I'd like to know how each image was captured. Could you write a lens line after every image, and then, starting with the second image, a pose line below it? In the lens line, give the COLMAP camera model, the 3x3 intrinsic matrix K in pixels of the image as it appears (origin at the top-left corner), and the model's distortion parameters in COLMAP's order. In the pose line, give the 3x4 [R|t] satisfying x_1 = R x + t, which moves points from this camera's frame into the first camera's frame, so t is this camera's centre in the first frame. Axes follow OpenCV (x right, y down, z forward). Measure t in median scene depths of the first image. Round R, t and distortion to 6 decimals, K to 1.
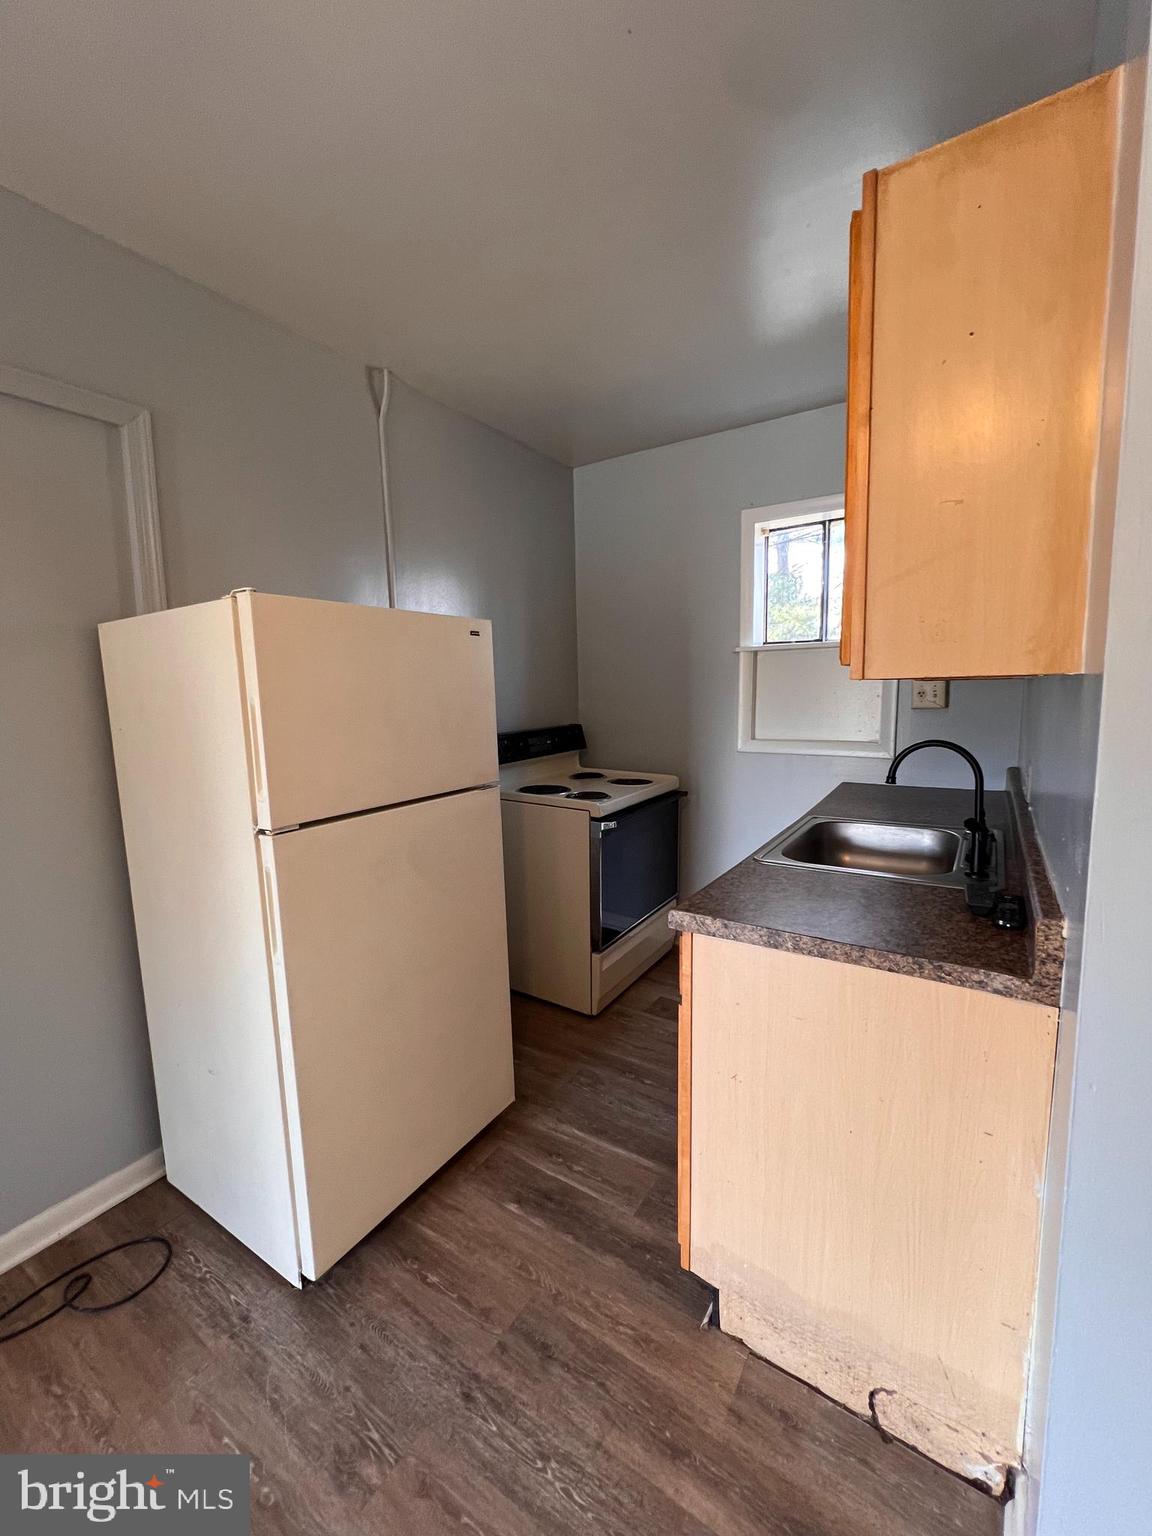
lens RADIAL K [[621.1, 0, 578.0], [0, 621.1, 763.6], [0, 0, 1]] dist [-0.002189, 0.000058]
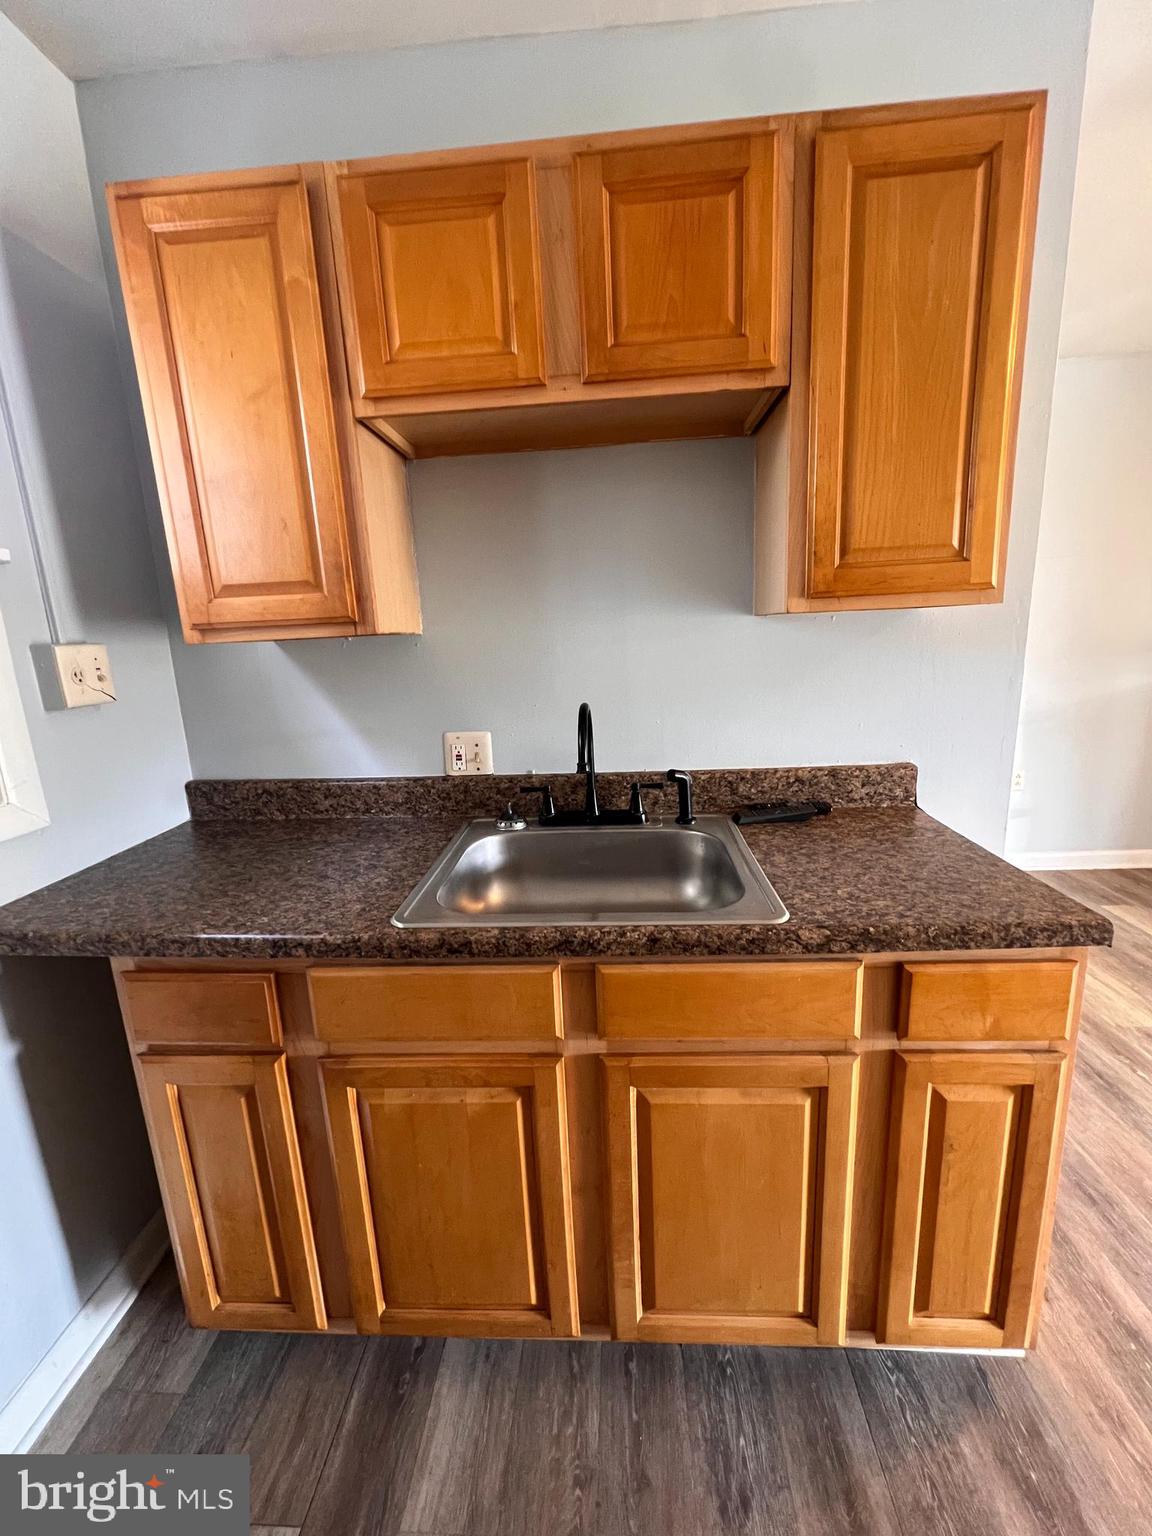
lens RADIAL K [[621.1, 0, 579.0], [0, 621.1, 764.6], [0, 0, 1]] dist [-0.002189, 0.000058]
pose [[-0.496479, -0.137105, 0.857153, -0.139270], [0.159820, 0.956130, 0.245507, -0.220018], [-0.853210, 0.258879, -0.452786, 1.933785]]
